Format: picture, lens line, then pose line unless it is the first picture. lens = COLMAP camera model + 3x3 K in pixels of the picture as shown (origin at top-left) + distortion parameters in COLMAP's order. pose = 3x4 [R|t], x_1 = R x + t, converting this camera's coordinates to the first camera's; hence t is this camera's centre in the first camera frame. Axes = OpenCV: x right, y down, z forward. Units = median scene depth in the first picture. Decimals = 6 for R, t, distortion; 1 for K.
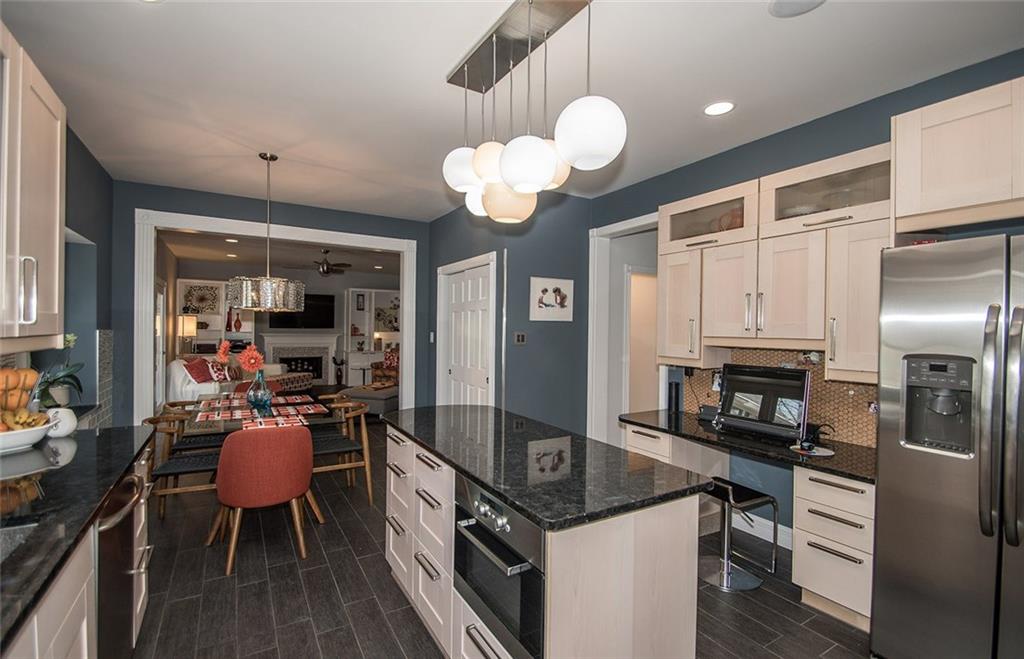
lens RADIAL K [[449.0, 0, 502.4], [0, 449.0, 329.2], [0, 0, 1]] dist [-0.002144, 0.000098]
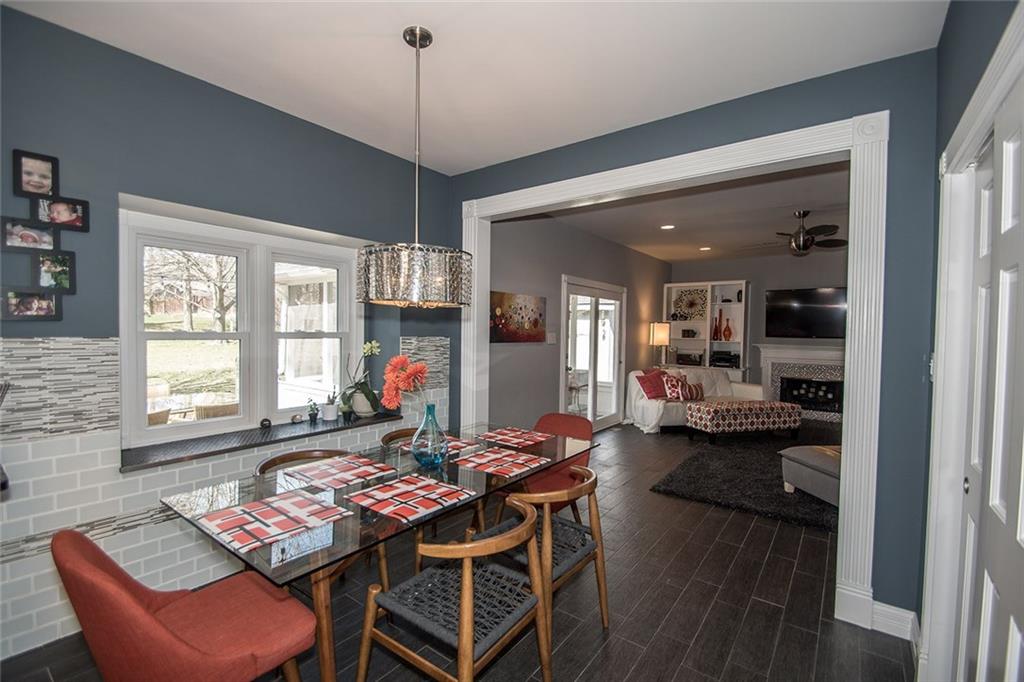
lens RADIAL K [[448.3, 0, 505.2], [0, 448.3, 343.3], [0, 0, 1]] dist [-0.001909, -0.003696]
pose [[0.371199, 0.019446, -0.928350, 0.024176], [-0.009891, 0.999807, 0.016988, -0.000755], [0.928501, 0.002876, 0.371320, 0.300163]]
